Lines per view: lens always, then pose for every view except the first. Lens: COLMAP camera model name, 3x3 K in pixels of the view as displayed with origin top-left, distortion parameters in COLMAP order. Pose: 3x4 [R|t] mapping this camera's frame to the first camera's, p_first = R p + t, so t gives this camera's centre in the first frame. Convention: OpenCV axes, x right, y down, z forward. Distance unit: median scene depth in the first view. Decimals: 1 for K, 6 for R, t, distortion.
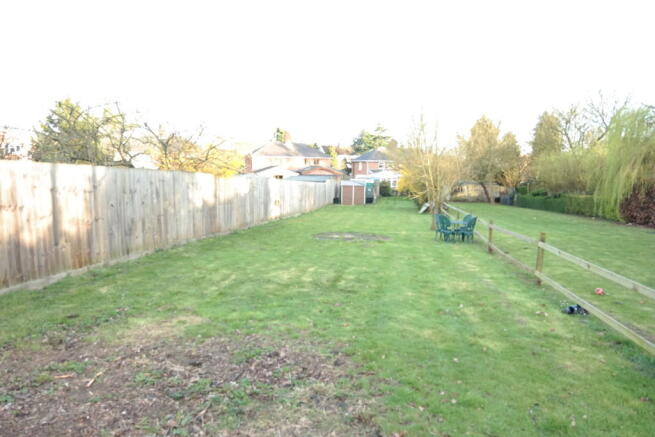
lens RADIAL K [[427.0, 0, 327.1], [0, 427.0, 217.8], [0, 0, 1]] dist [0.005672, -0.000376]
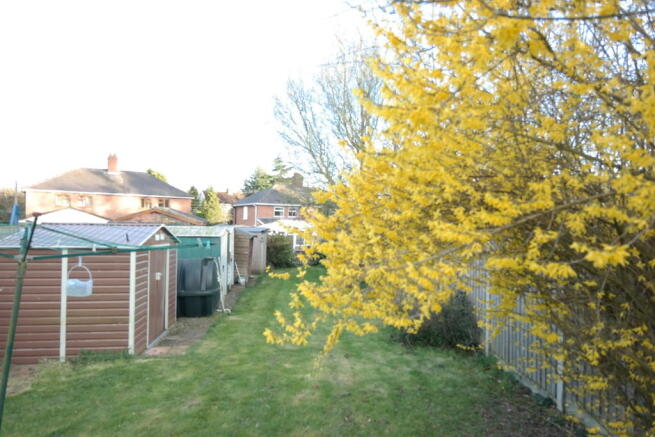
lens RADIAL K [[427.0, 0, 327.4], [0, 427.0, 219.5], [0, 0, 1]] dist [0.005672, -0.000376]
pose [[0.976078, 0.008855, 0.217239, 0.061365], [0.019514, 0.991570, -0.128093, -0.029802], [-0.216542, 0.129268, 0.967677, 0.380321]]
